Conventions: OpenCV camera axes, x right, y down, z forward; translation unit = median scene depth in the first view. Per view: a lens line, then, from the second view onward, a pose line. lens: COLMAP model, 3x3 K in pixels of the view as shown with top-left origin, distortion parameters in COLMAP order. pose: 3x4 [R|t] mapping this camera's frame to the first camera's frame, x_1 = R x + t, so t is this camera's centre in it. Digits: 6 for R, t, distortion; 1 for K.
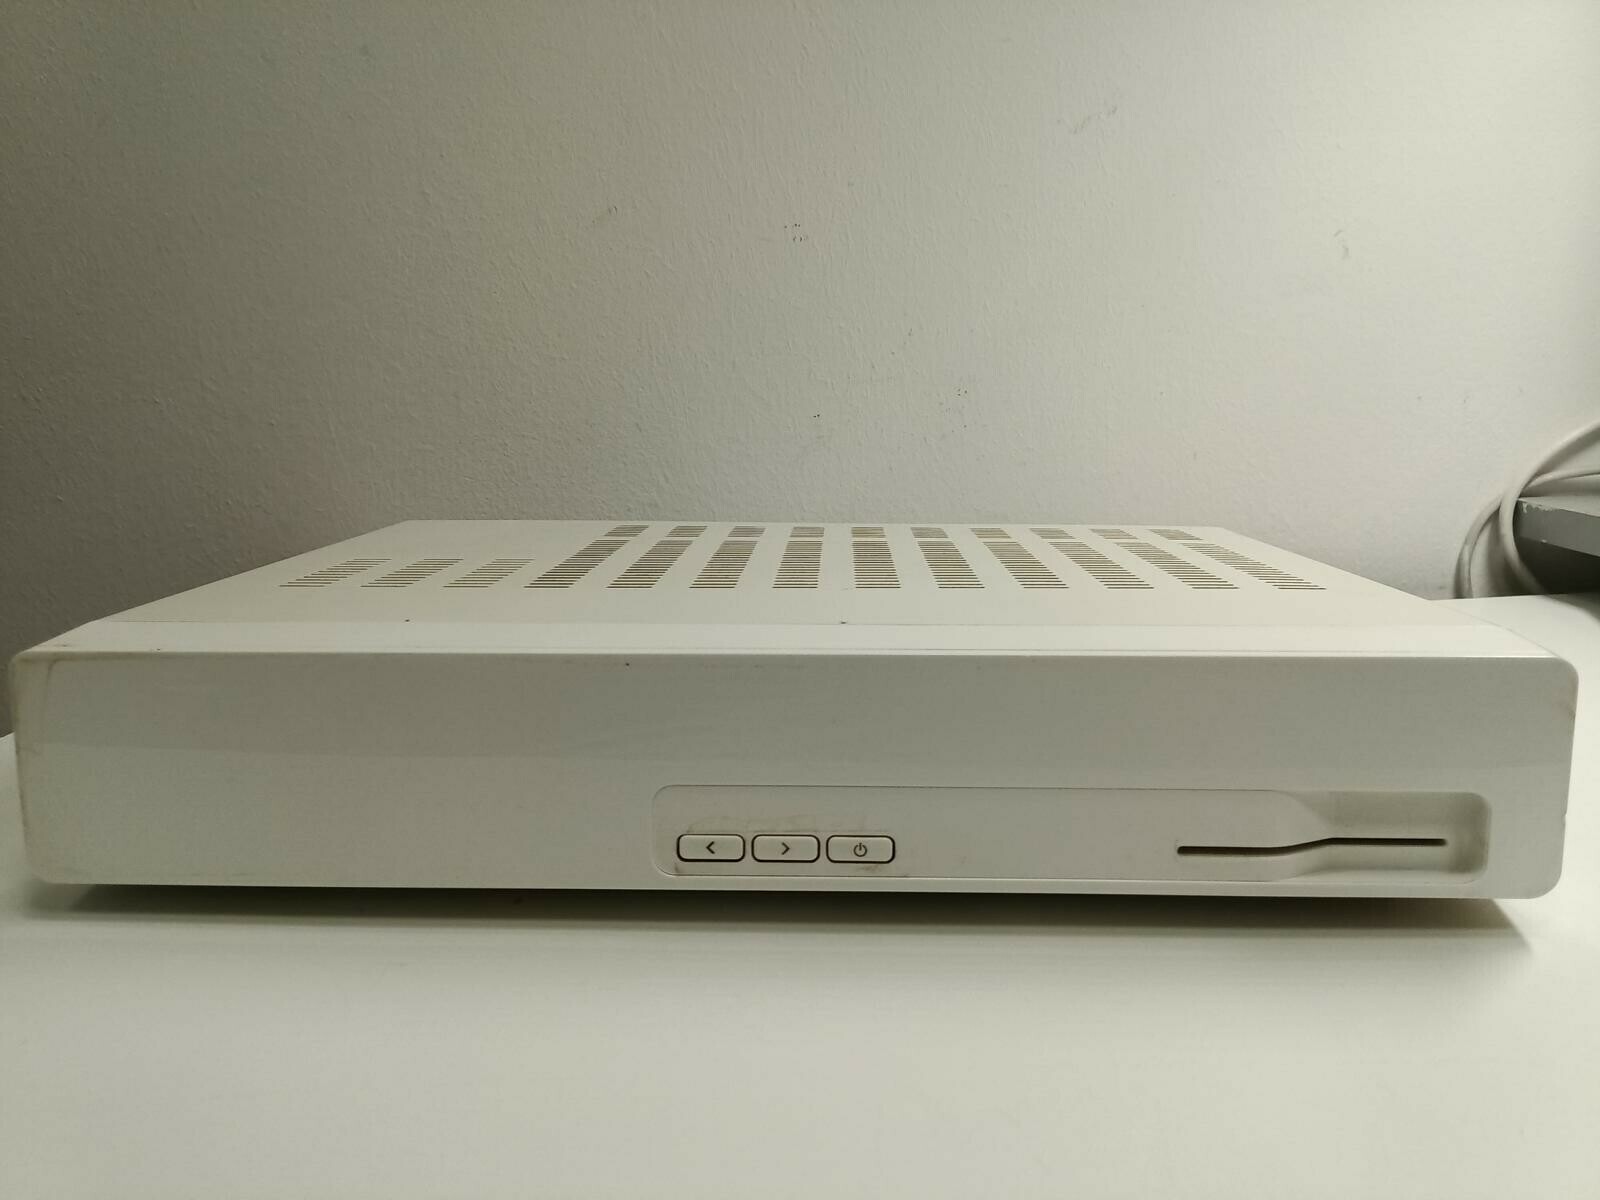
lens RADIAL K [[1268.5, 0, 787.3], [0, 1268.5, 600.1], [0, 0, 1]] dist [0.013593, -0.034995]
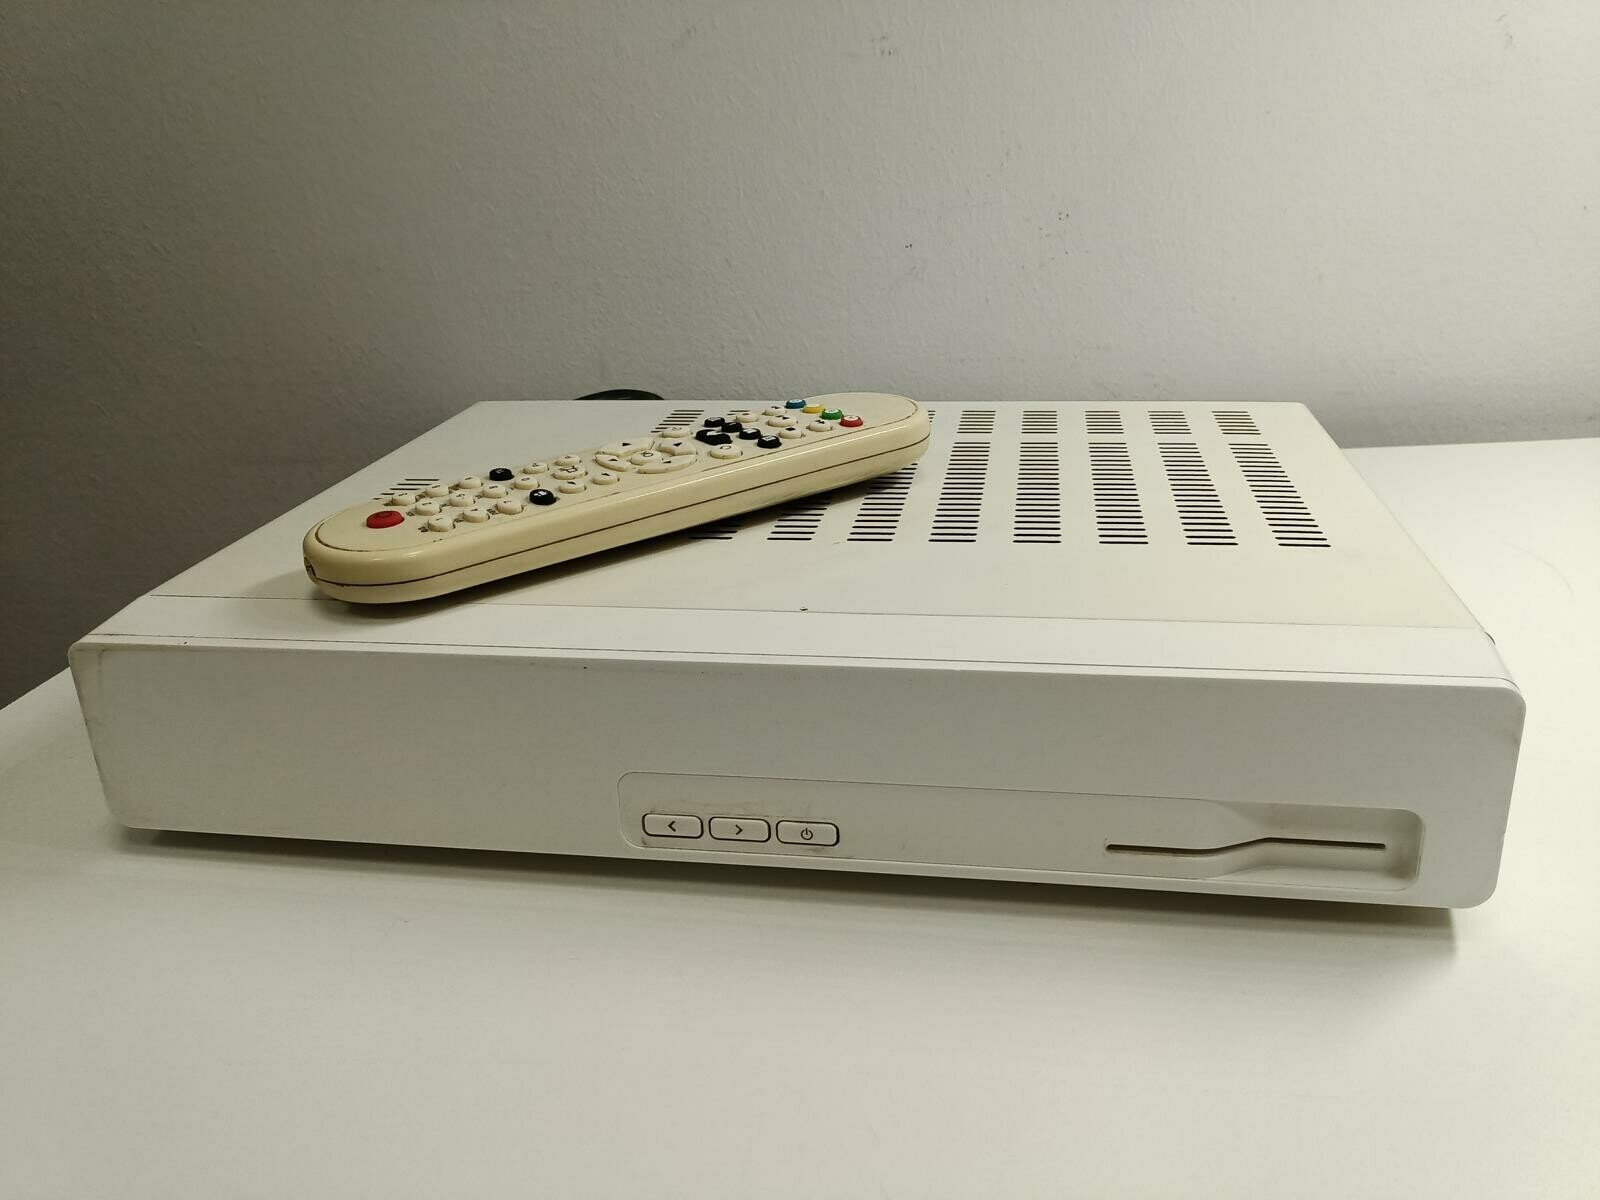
lens RADIAL K [[1268.5, 0, 797.6], [0, 1268.5, 596.3], [0, 0, 1]] dist [0.013593, -0.034995]
pose [[0.988999, 0.010828, -0.147529, 0.204823], [0.021374, 0.976391, 0.214950, -0.229797], [0.146373, -0.215738, 0.965418, 0.003049]]
